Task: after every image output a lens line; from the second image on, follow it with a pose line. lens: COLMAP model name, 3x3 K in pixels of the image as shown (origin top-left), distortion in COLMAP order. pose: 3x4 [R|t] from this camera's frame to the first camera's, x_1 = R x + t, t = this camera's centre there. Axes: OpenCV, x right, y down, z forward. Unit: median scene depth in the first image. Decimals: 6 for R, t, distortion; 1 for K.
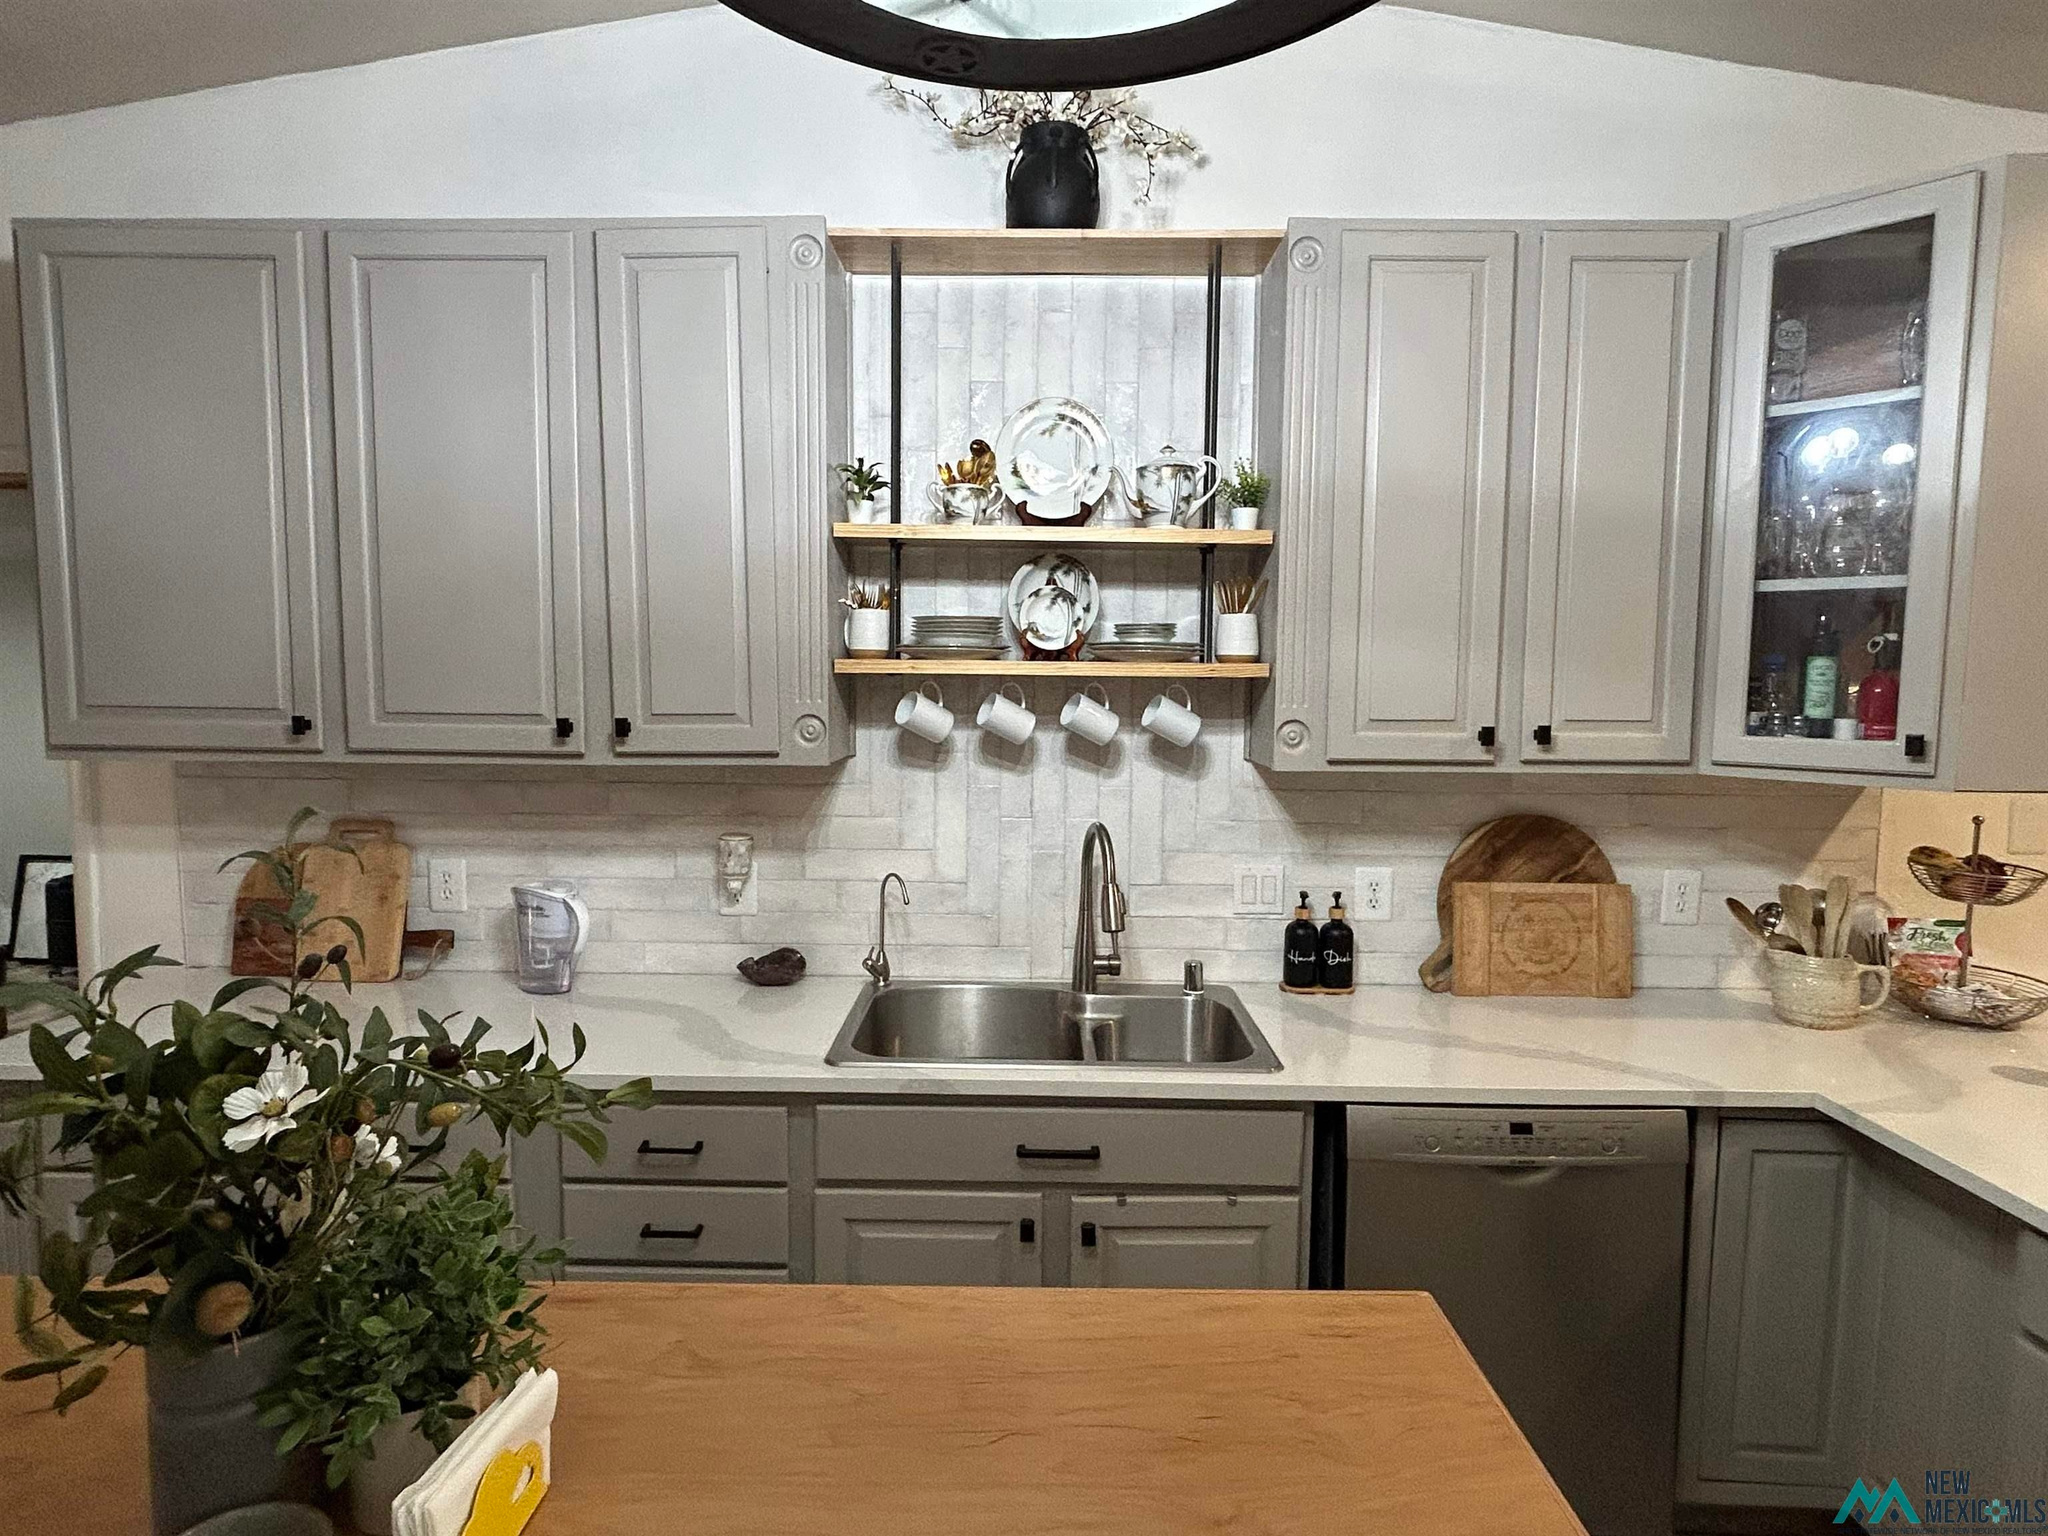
lens RADIAL K [[1097.5, 0, 1018.0], [0, 1097.5, 765.7], [0, 0, 1]] dist [0.000380, -0.000267]
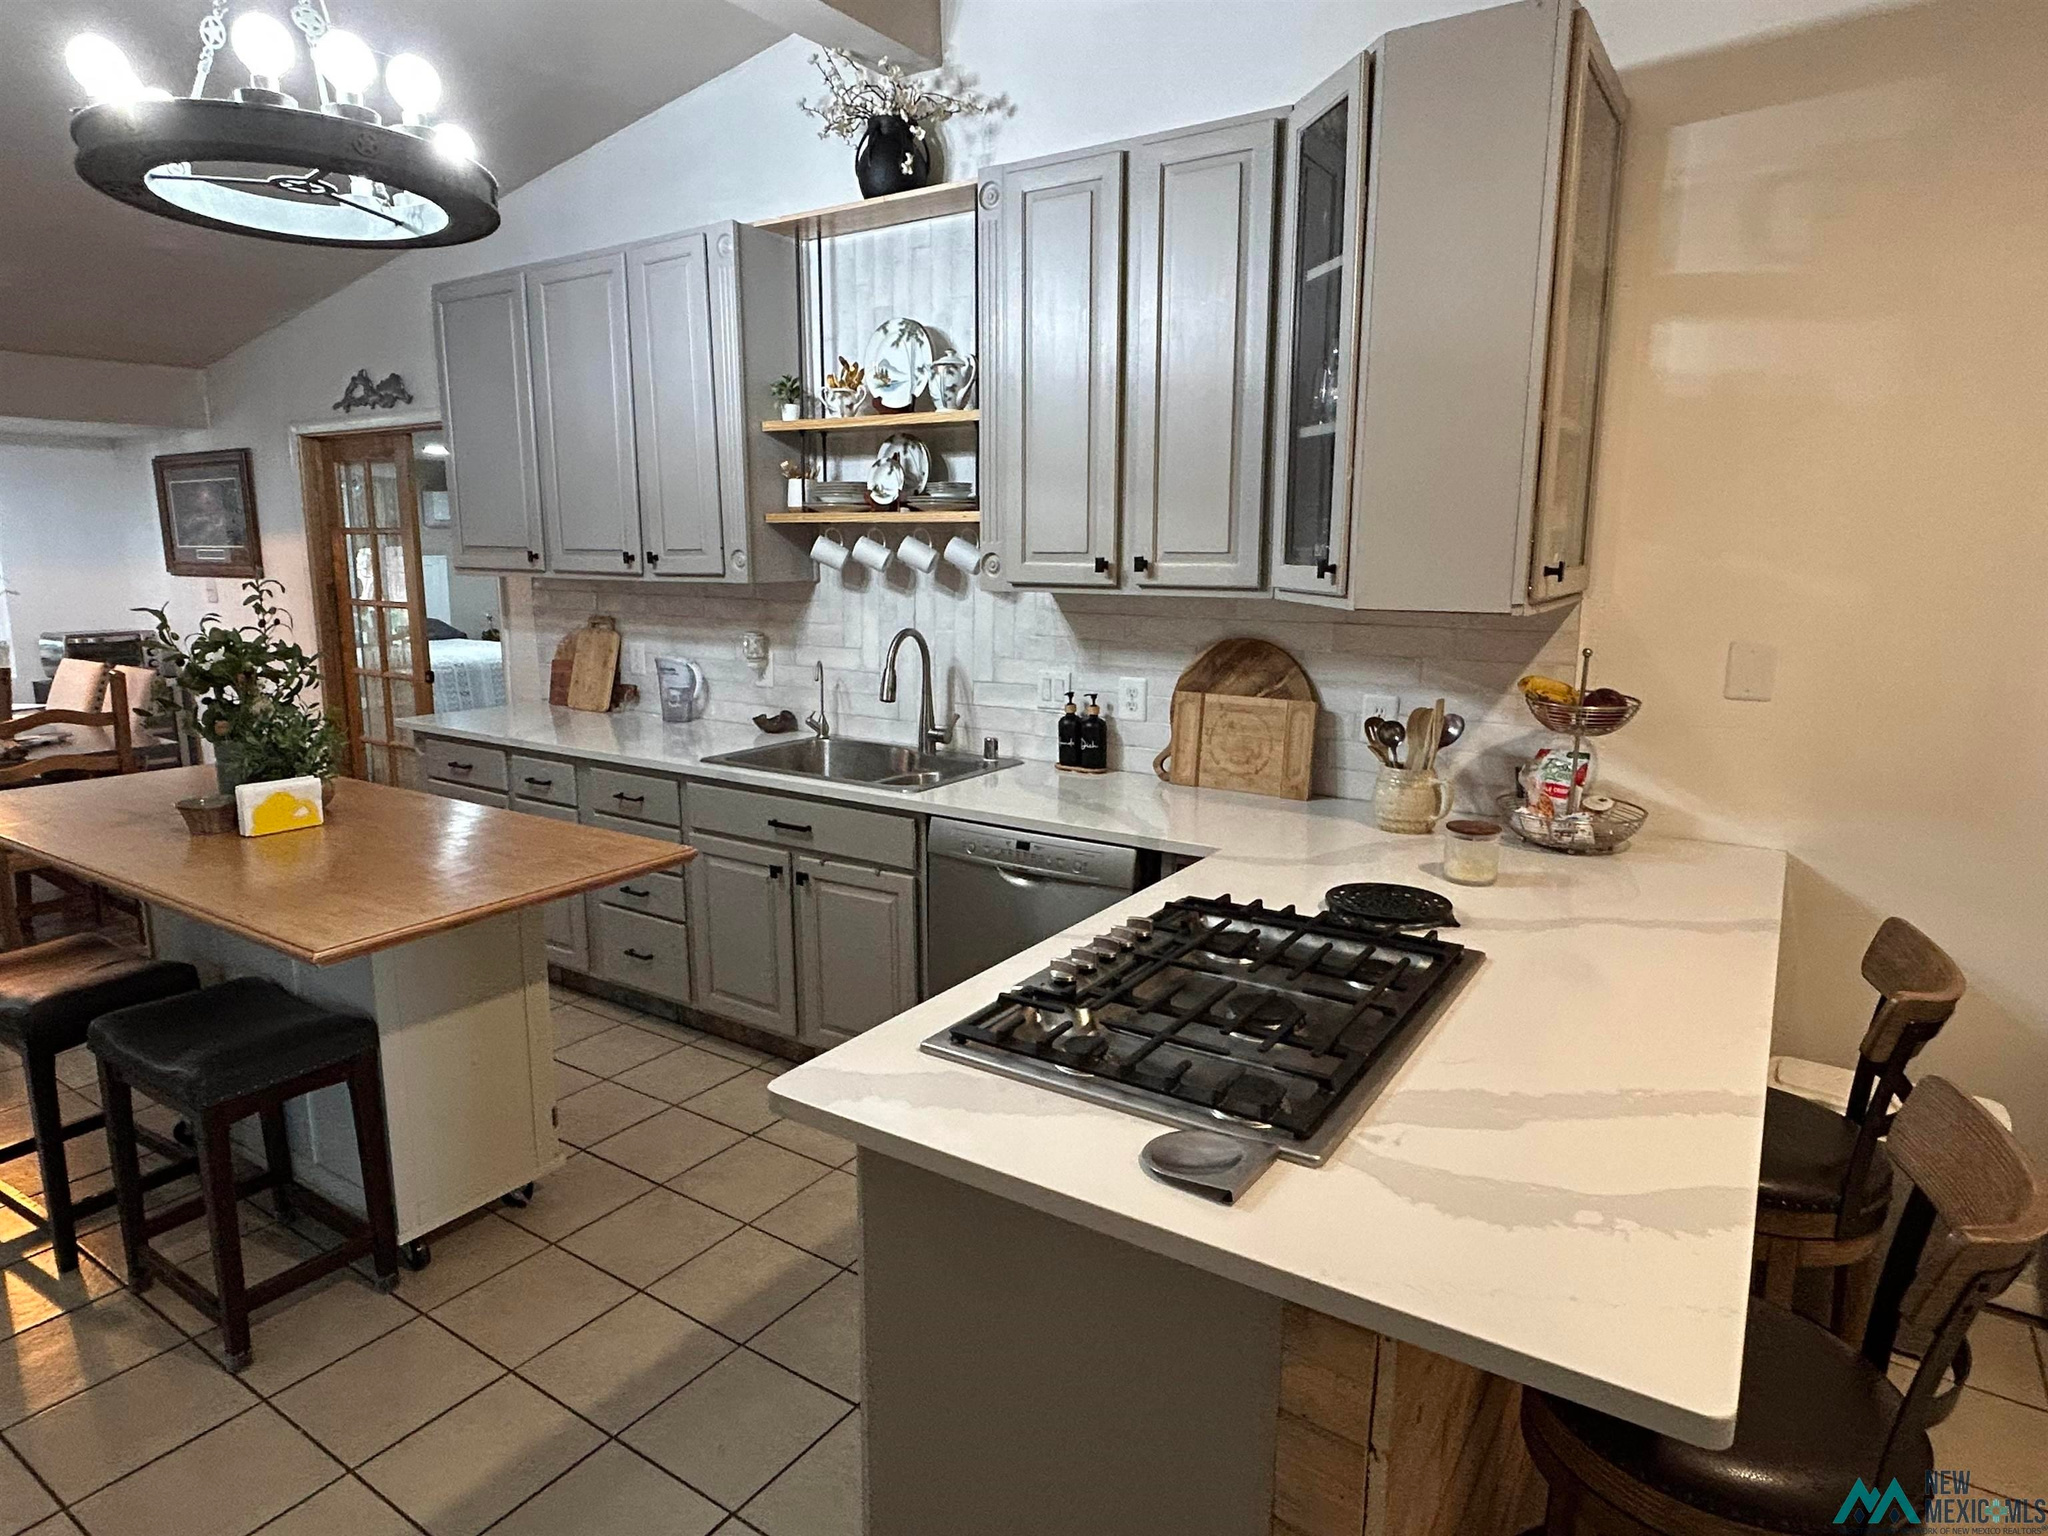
lens RADIAL K [[1197.2, 0, 1015.9], [0, 1197.2, 757.9], [0, 0, 1]] dist [0.004836, -0.002145]
pose [[0.836860, 0.090332, -0.539913, 0.980253], [-0.037564, 0.993442, 0.107987, 0.043982], [0.546127, -0.070088, 0.834765, -0.206525]]
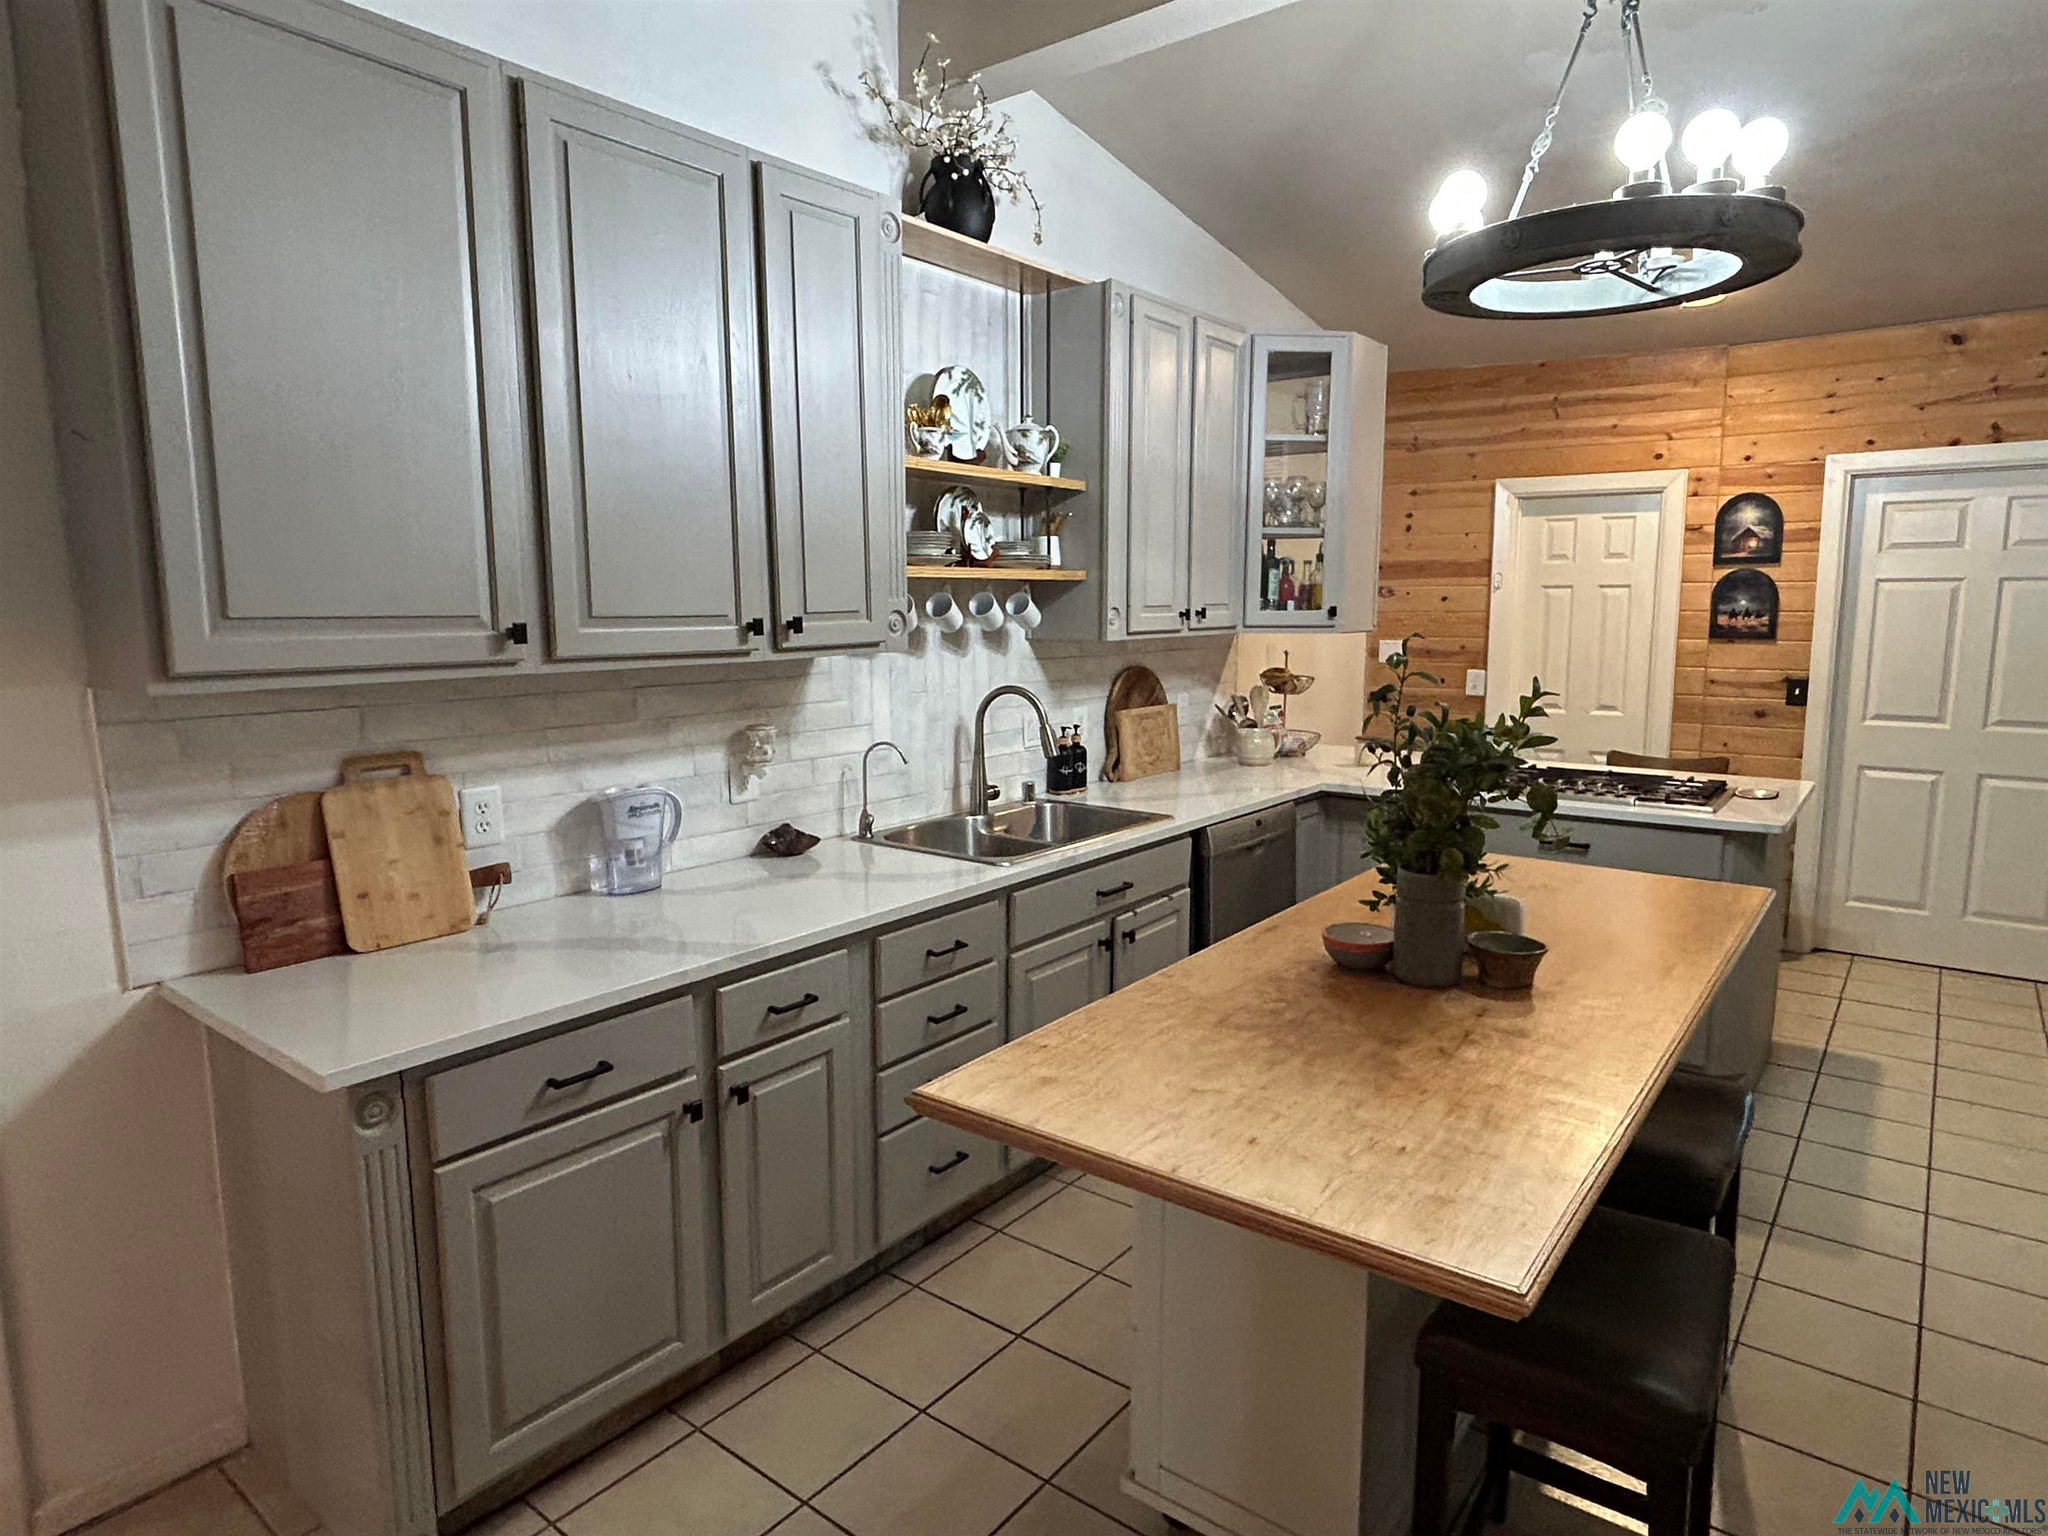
lens RADIAL K [[1197.2, 0, 1025.6], [0, 1197.2, 757.7], [0, 0, 1]] dist [0.004836, -0.002145]
pose [[0.604082, -0.117862, 0.788158, -1.061914], [0.071552, 0.993030, 0.093658, 0.001963], [-0.793704, -0.000183, 0.608304, 0.061634]]
